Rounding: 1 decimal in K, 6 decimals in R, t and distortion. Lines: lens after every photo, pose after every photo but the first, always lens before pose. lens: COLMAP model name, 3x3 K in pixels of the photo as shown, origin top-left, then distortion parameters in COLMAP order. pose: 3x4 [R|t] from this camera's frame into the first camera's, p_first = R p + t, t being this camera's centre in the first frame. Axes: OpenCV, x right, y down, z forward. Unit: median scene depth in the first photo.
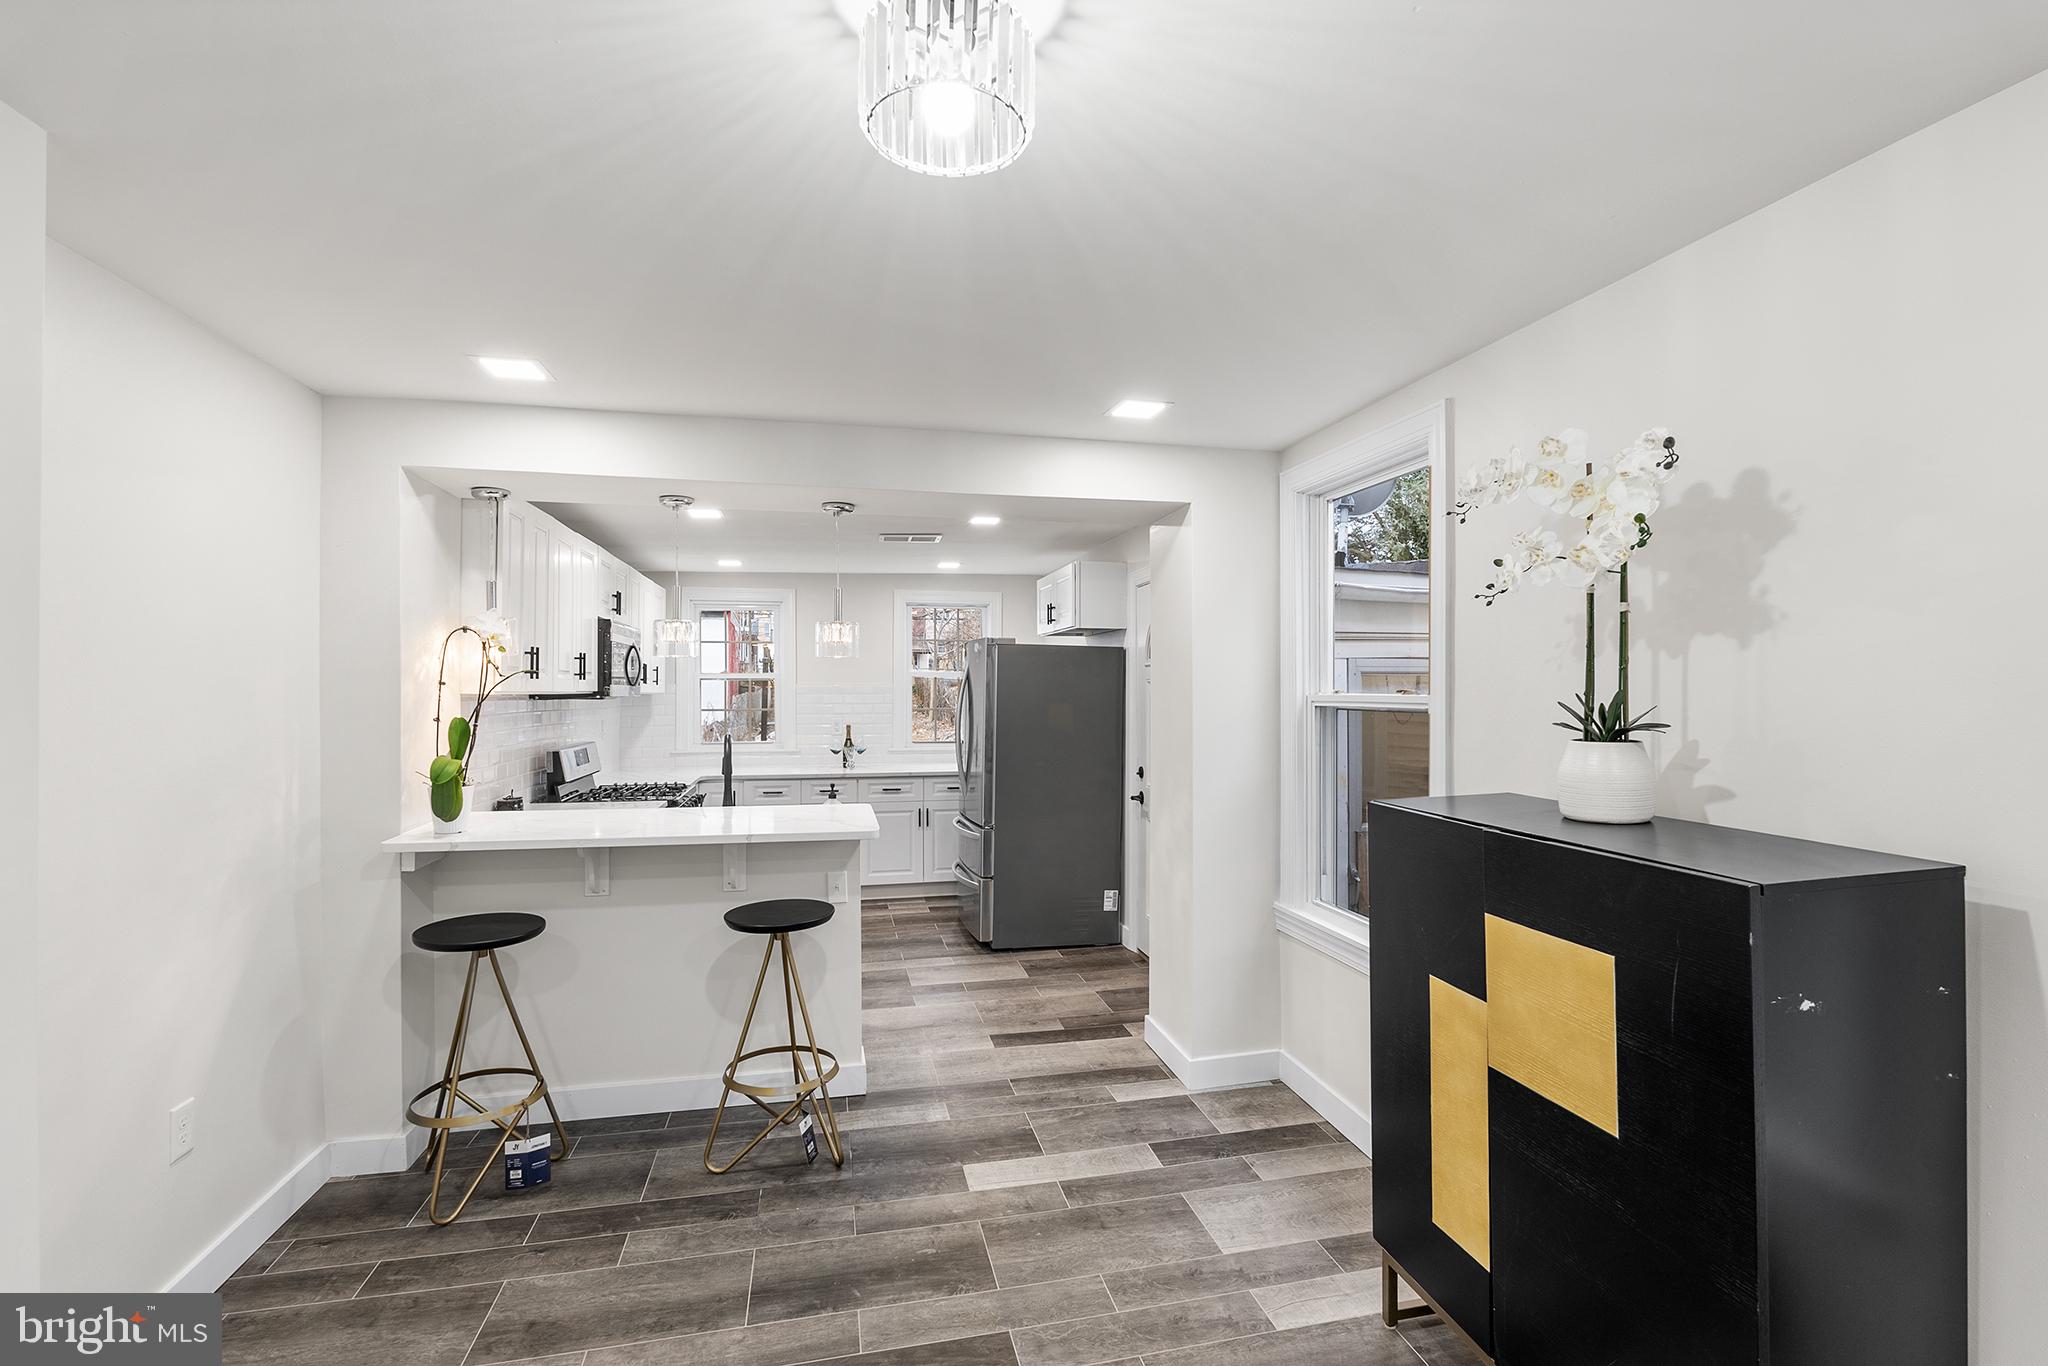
lens RADIAL K [[921.2, 0, 997.4], [0, 921.2, 694.3], [0, 0, 1]] dist [-0.009640, -0.000115]
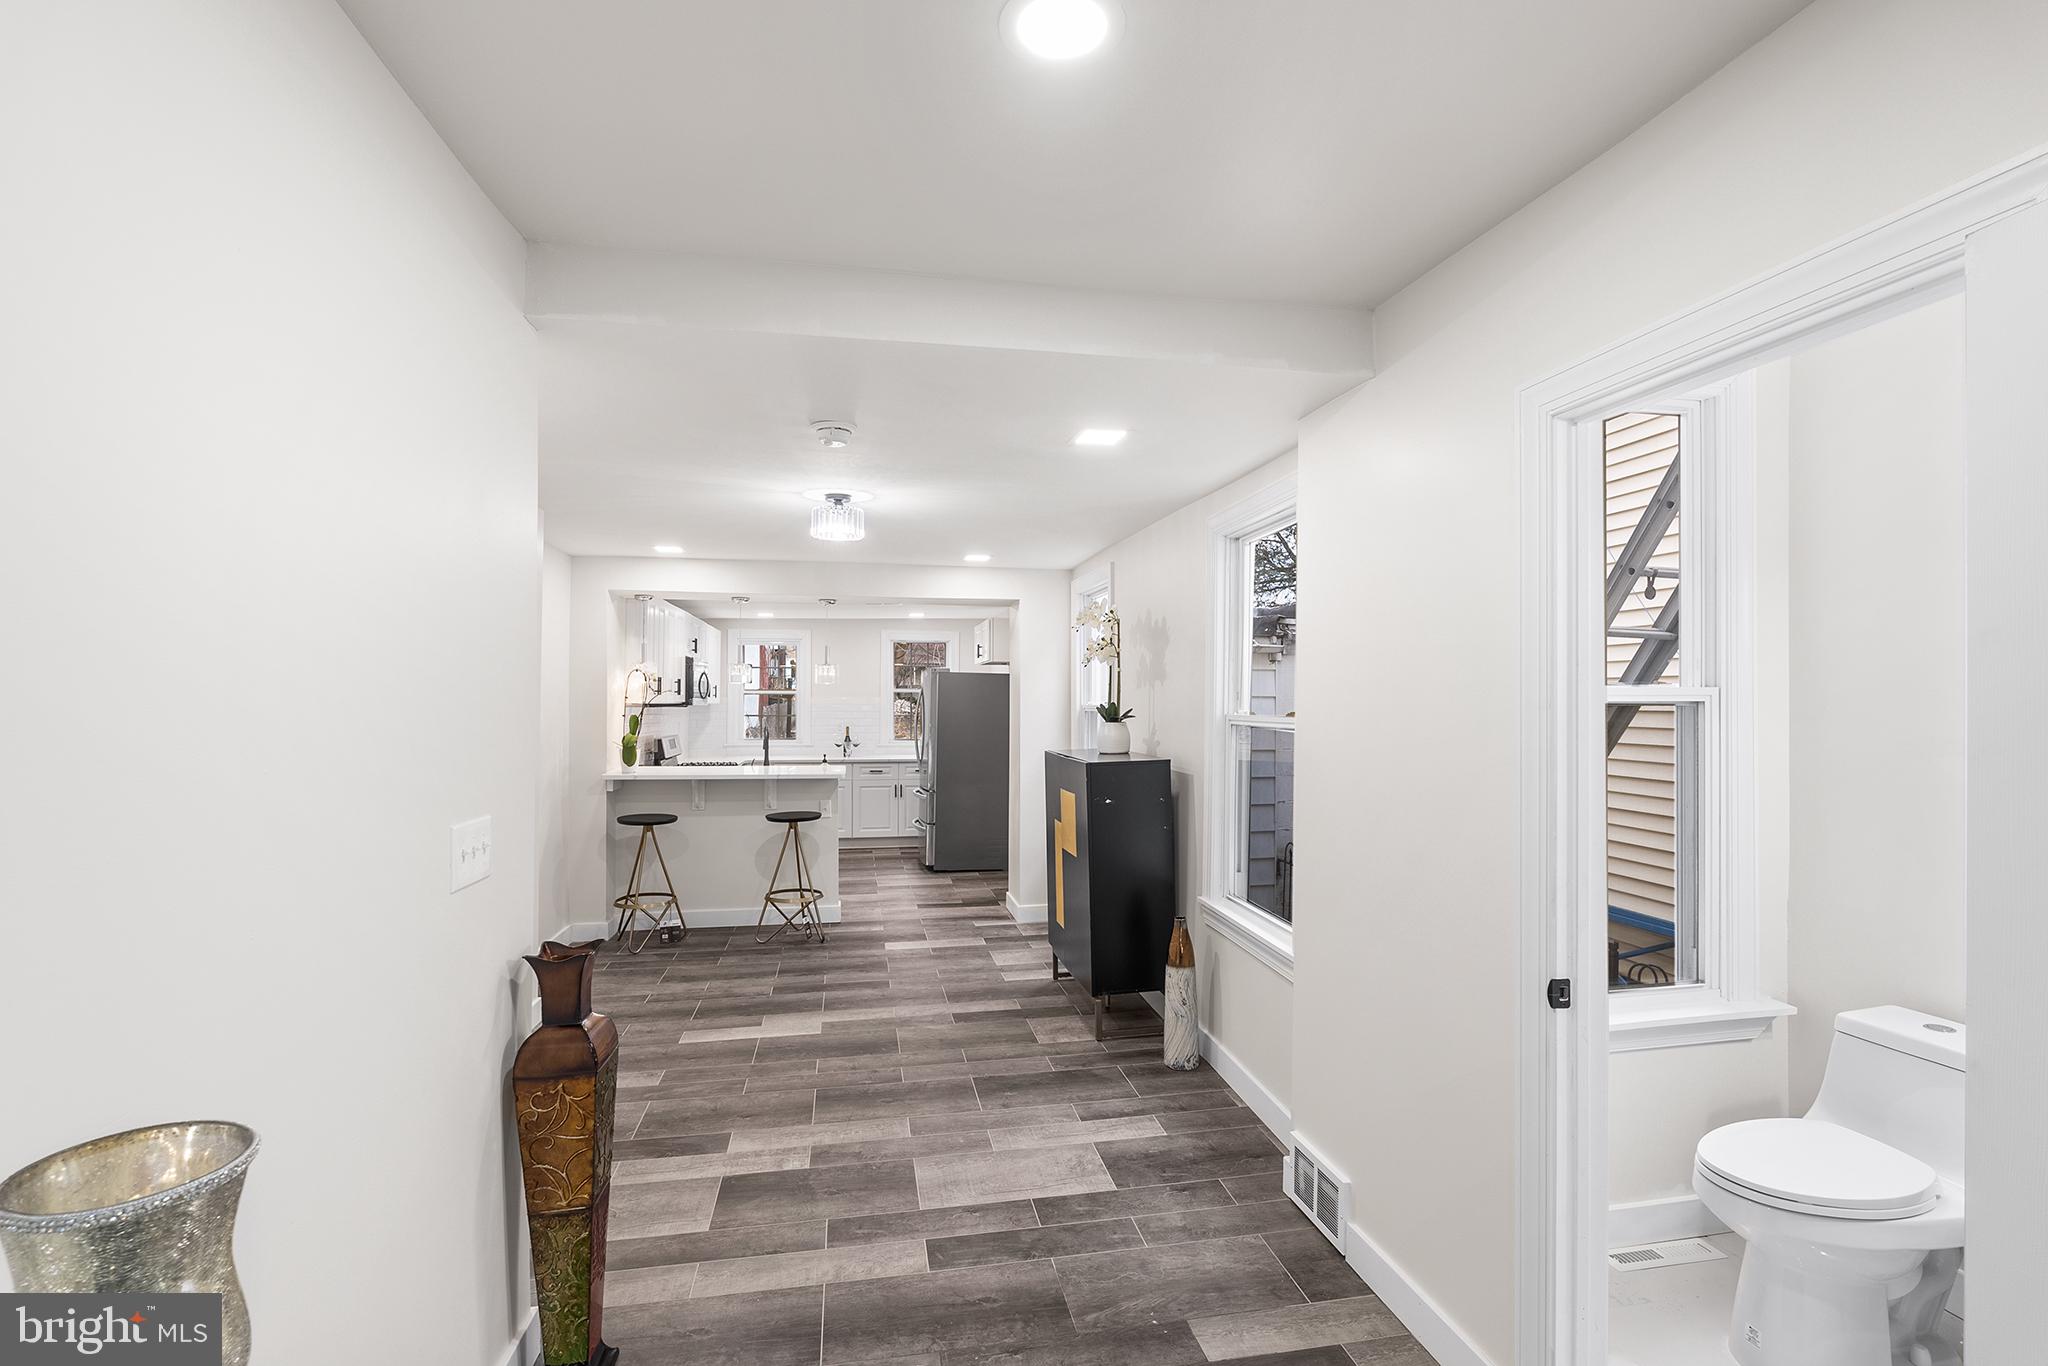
lens RADIAL K [[926.1, 0, 991.1], [0, 926.1, 702.6], [0, 0, 1]] dist [-0.001082, 0.000046]
pose [[0.999340, 0.002598, -0.036238, 0.220413], [-0.002773, 0.999985, -0.004782, 0.005414], [0.036225, 0.004879, 0.999332, -0.829295]]
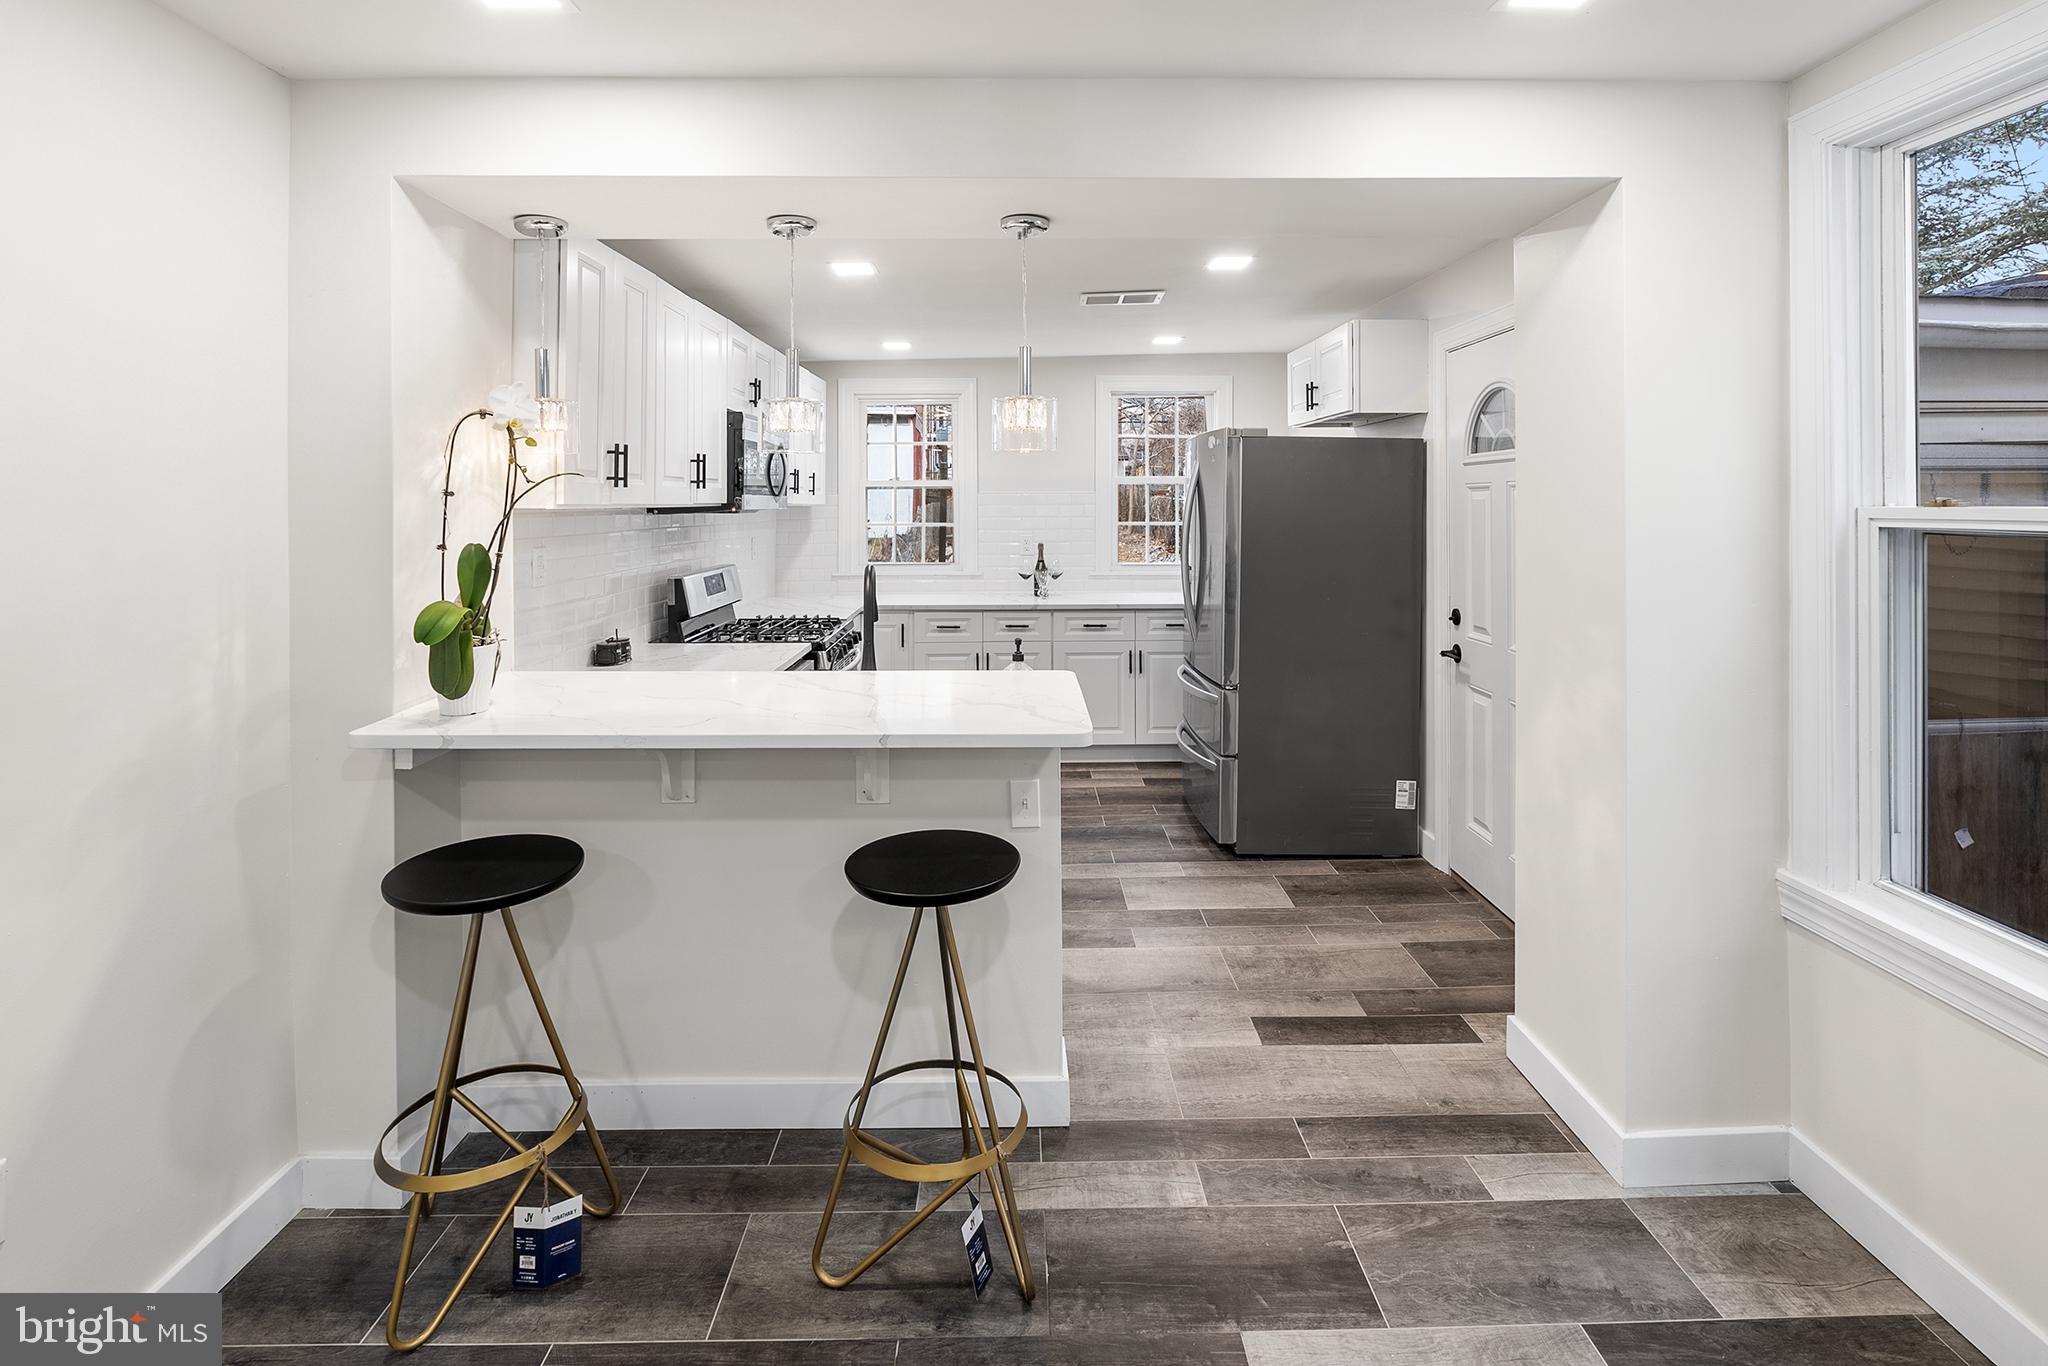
lens RADIAL K [[965.6, 0, 998.9], [0, 965.6, 502.6], [0, 0, 1]] dist [-0.001954, -0.000179]
pose [[0.979487, -0.002688, -0.201487, -0.053017], [0.002480, 0.999996, -0.001287, -0.002757], [0.201490, 0.000761, 0.979490, 0.322063]]
